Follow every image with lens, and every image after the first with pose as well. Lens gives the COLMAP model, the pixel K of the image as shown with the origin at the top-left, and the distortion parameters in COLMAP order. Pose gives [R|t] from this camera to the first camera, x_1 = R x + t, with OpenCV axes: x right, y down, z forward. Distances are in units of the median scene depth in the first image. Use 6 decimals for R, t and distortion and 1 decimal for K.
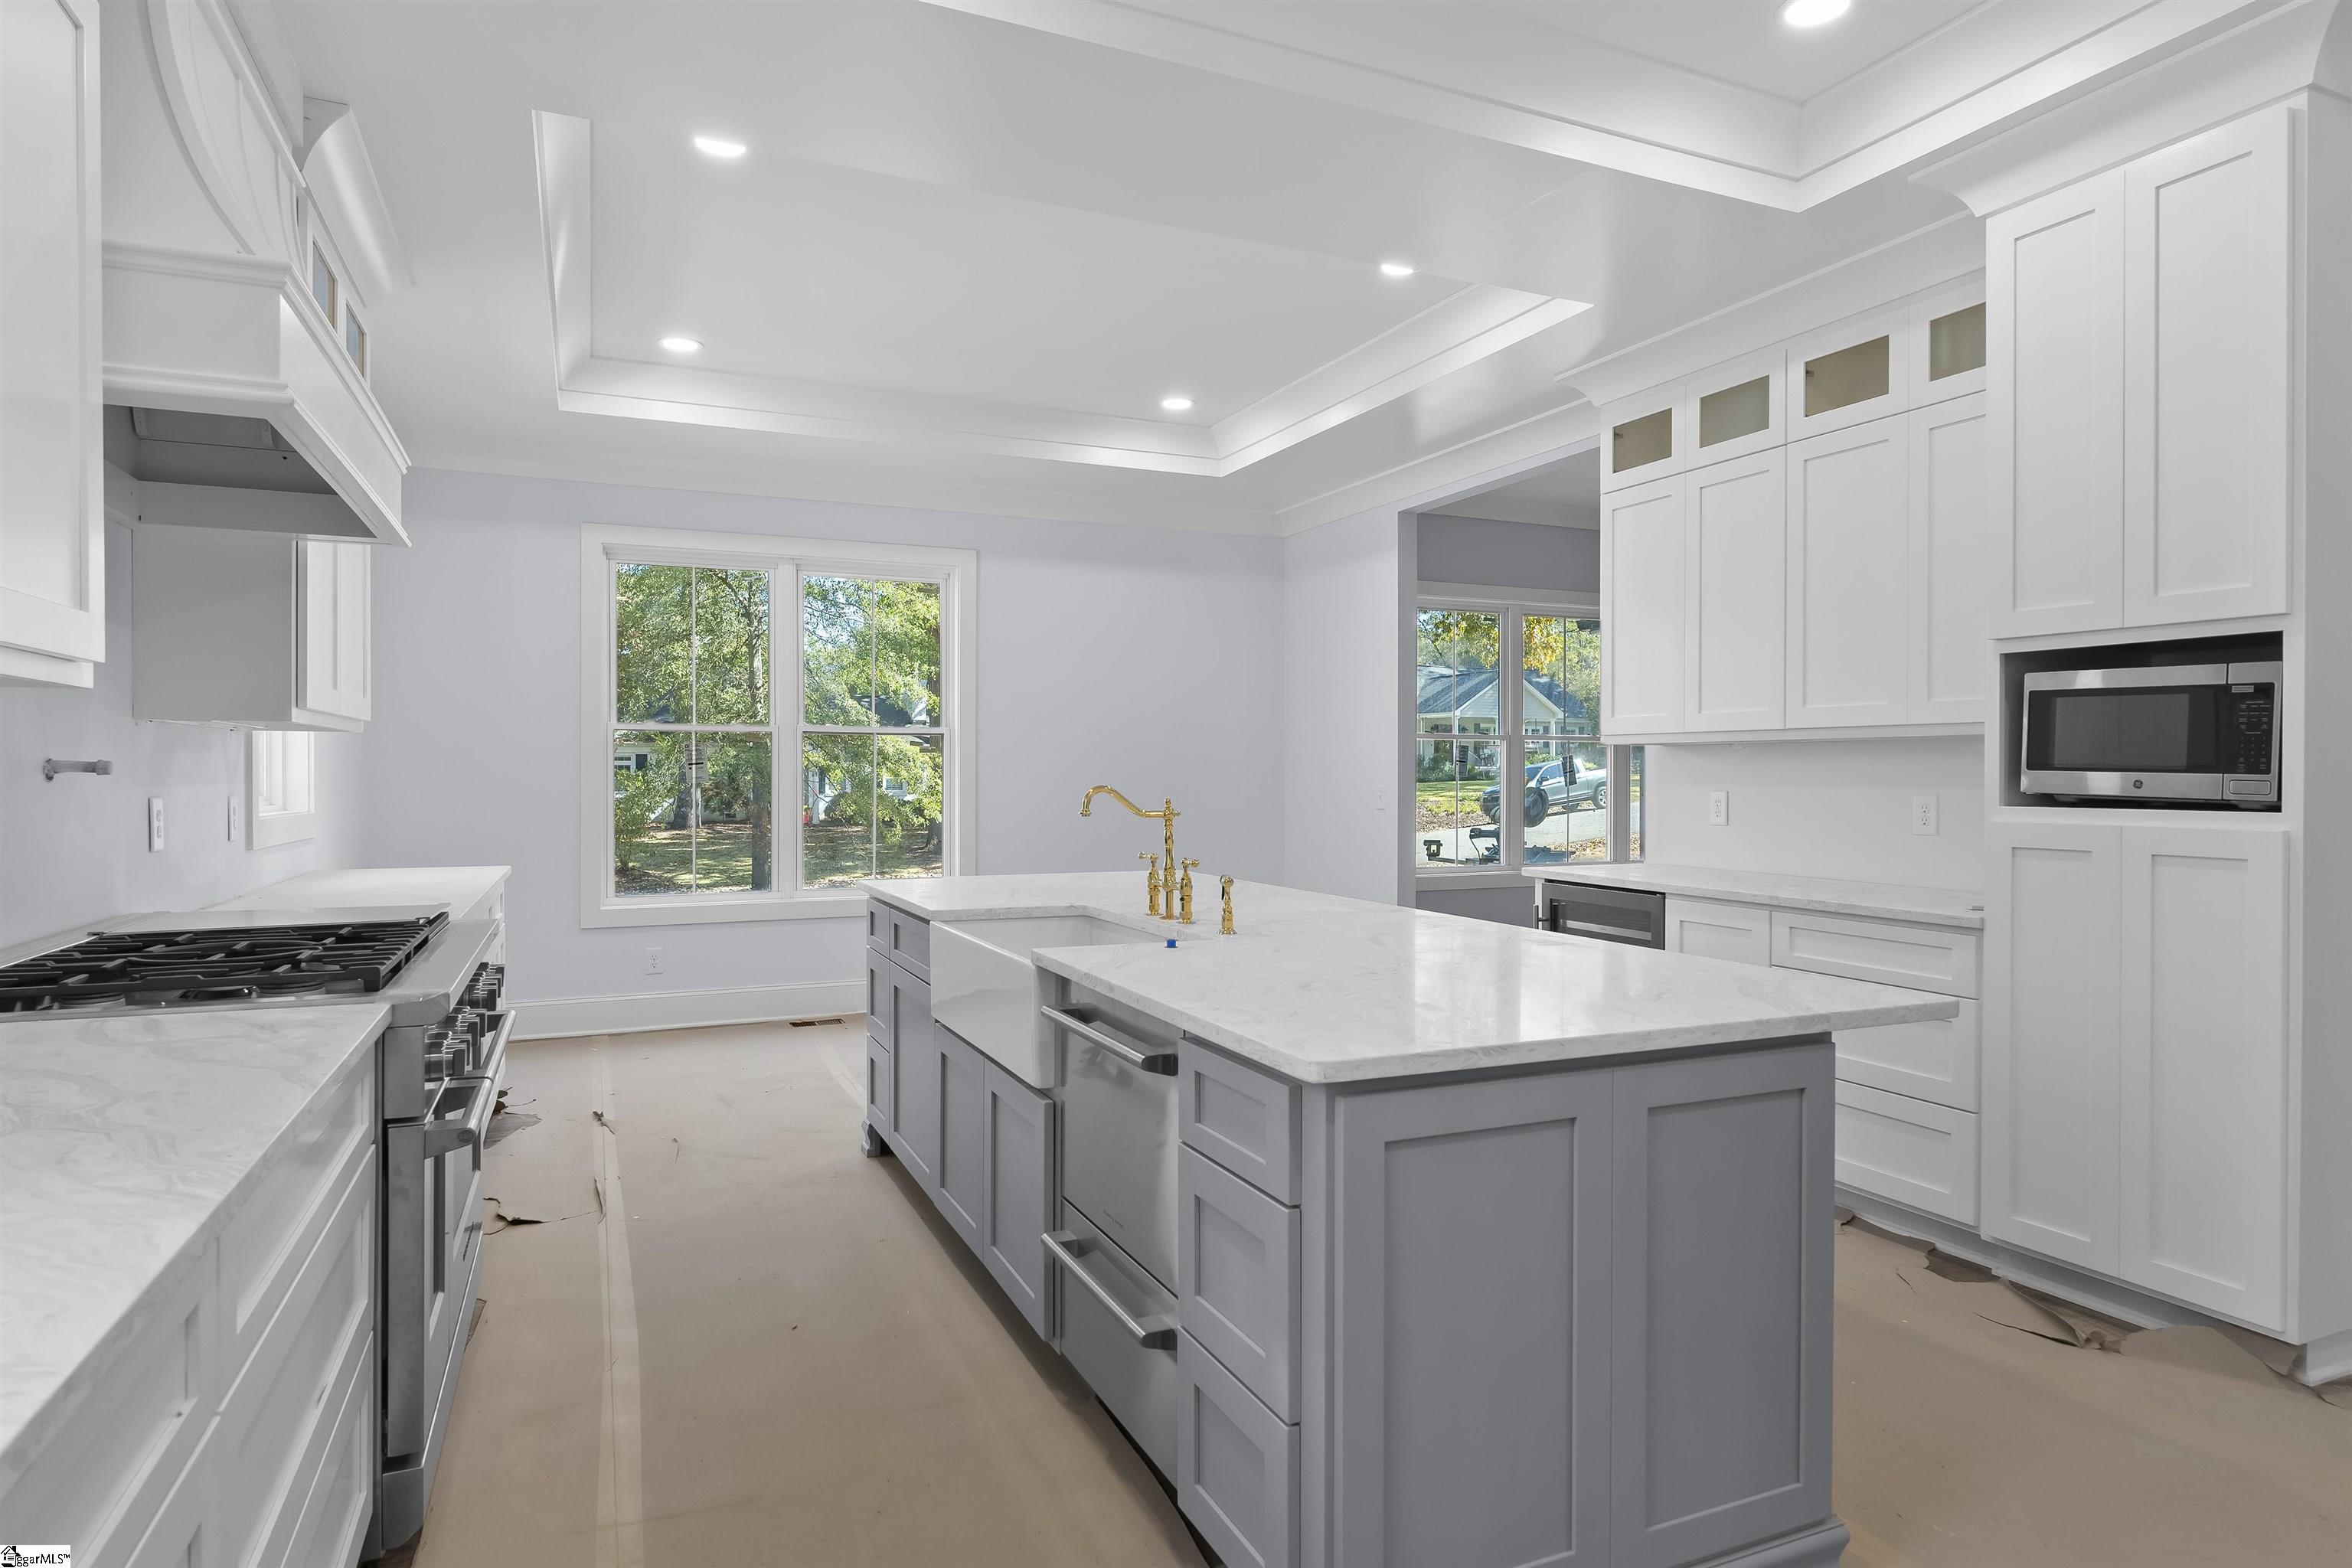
lens RADIAL K [[1337.6, 0, 1168.6], [0, 1337.6, 782.1], [0, 0, 1]] dist [0.001252, 0.000401]
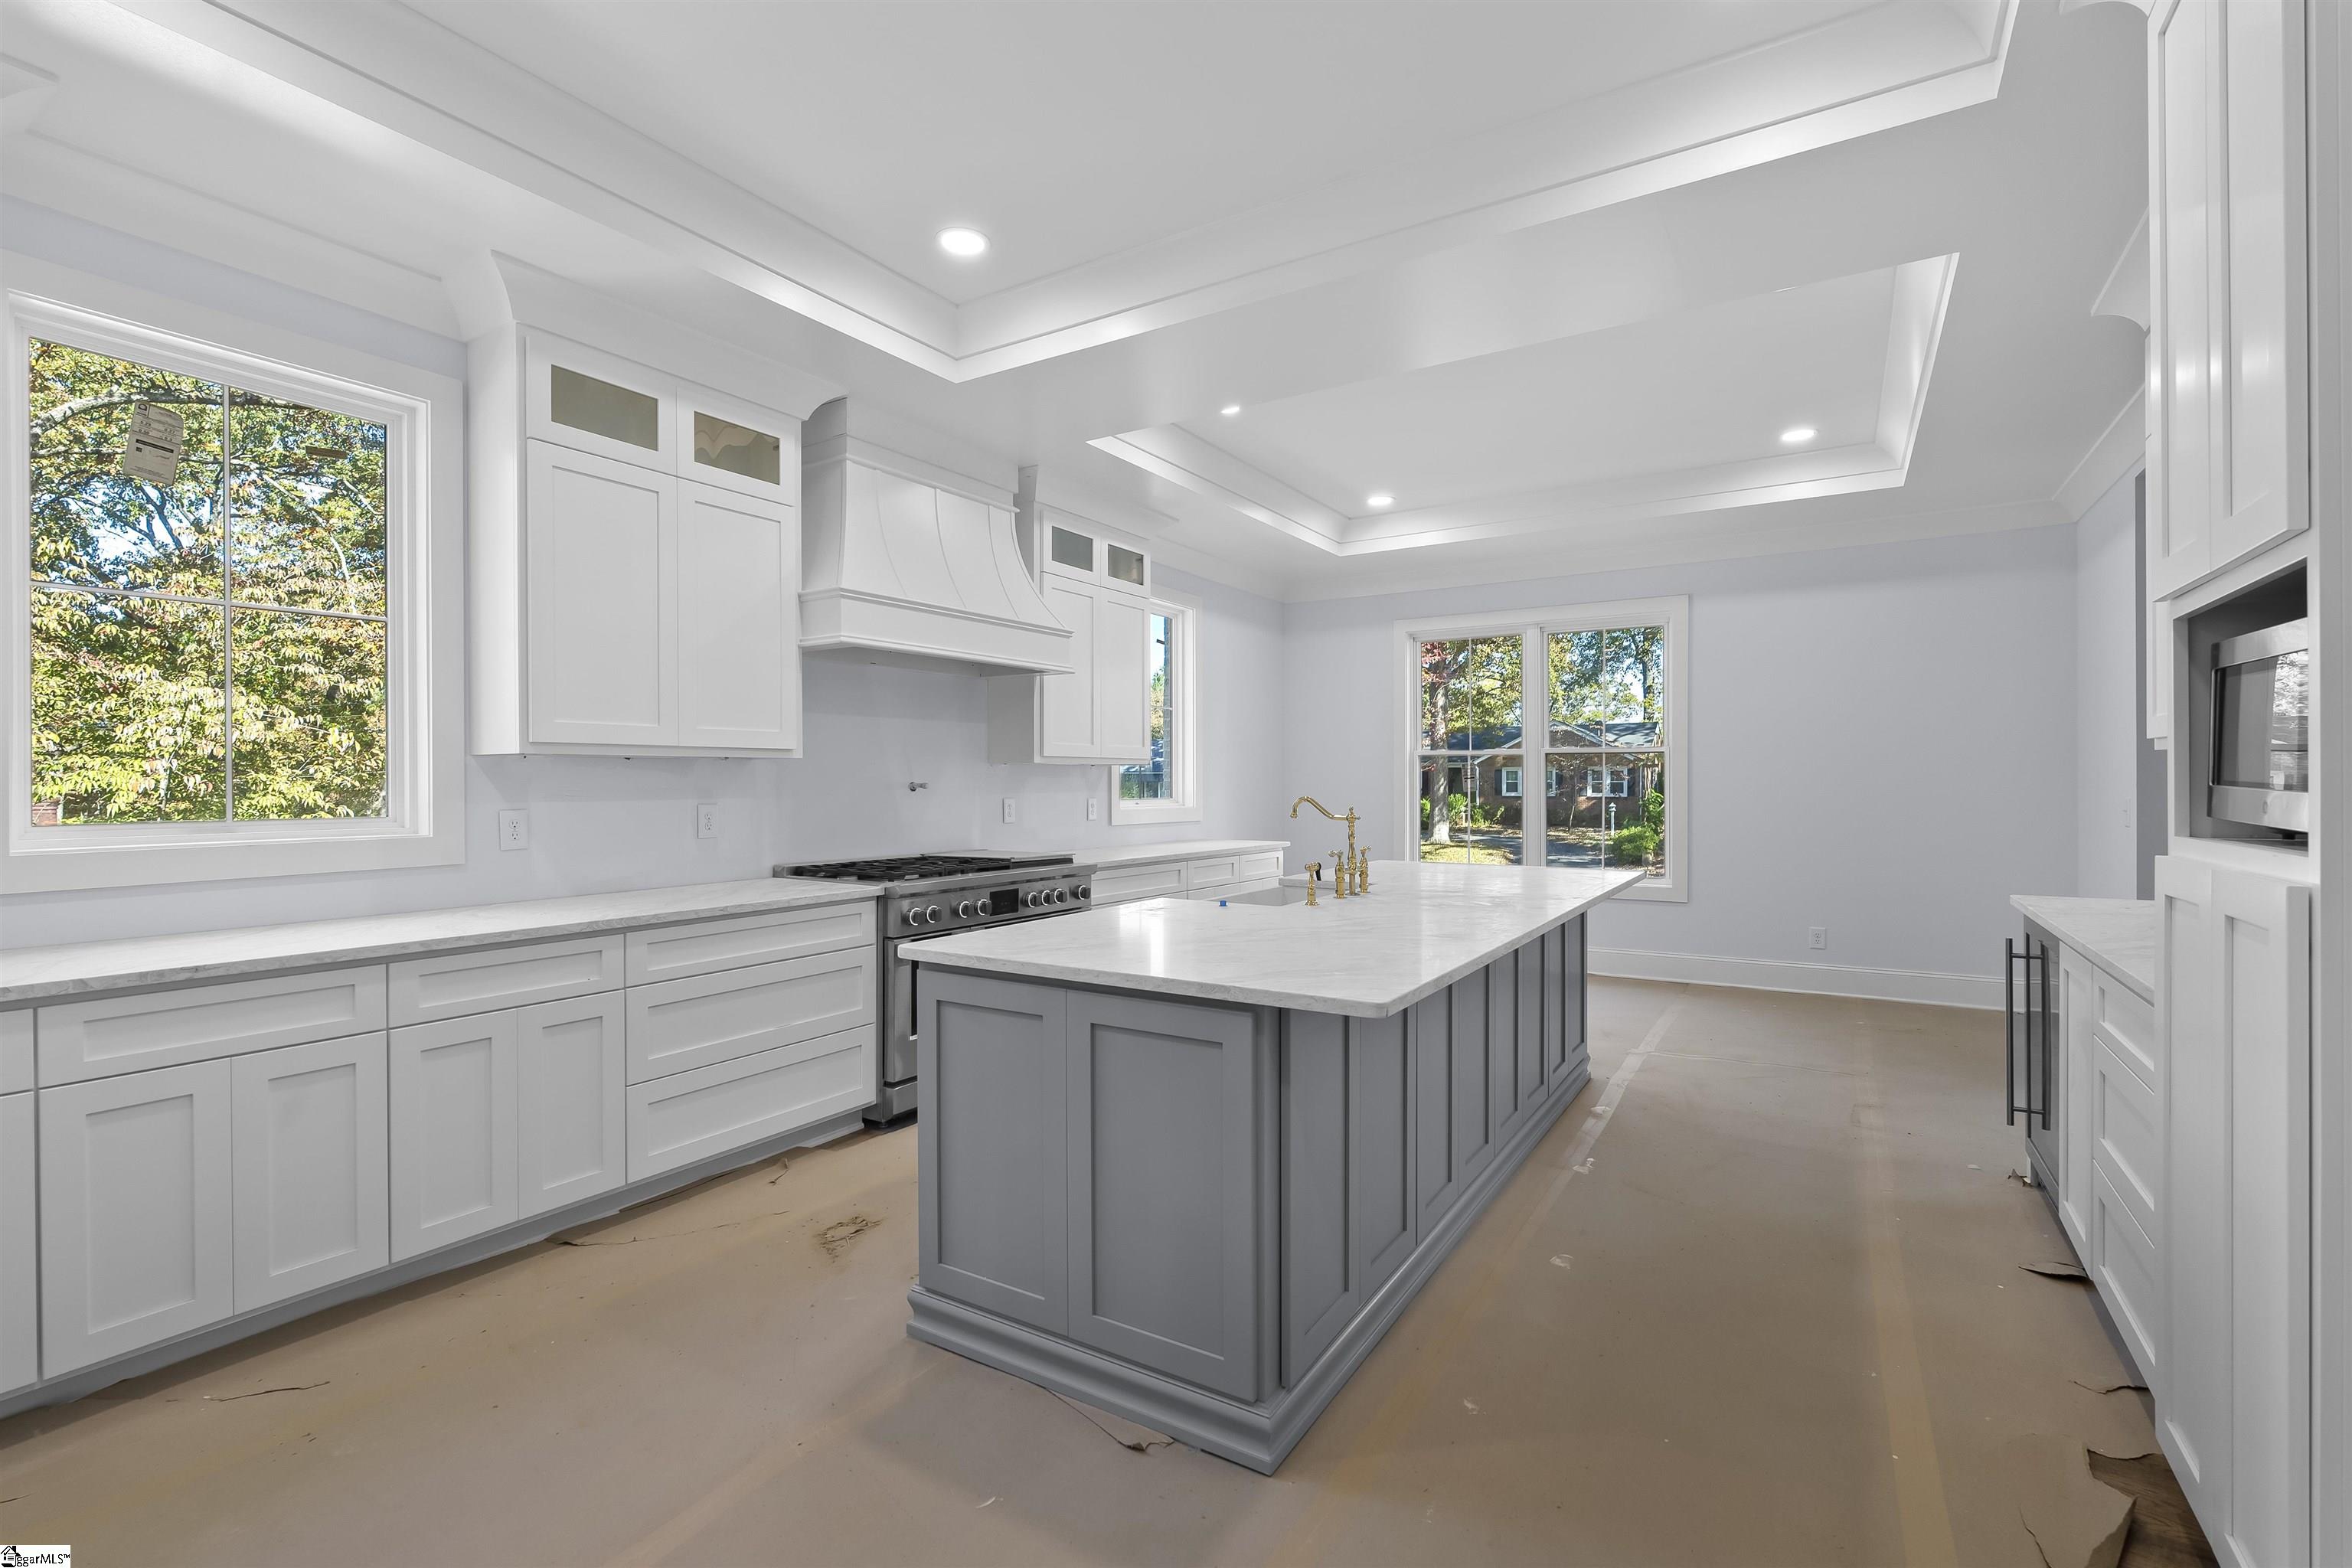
lens RADIAL K [[1040.8, 0, 1182.5], [0, 1040.8, 781.6], [0, 0, 1]] dist [0.001514, 0.000227]
pose [[0.567722, -0.002840, -0.823216, 0.780880], [-0.001338, 0.999990, -0.004373, -0.008702], [0.823220, 0.003584, 0.567712, 0.251424]]
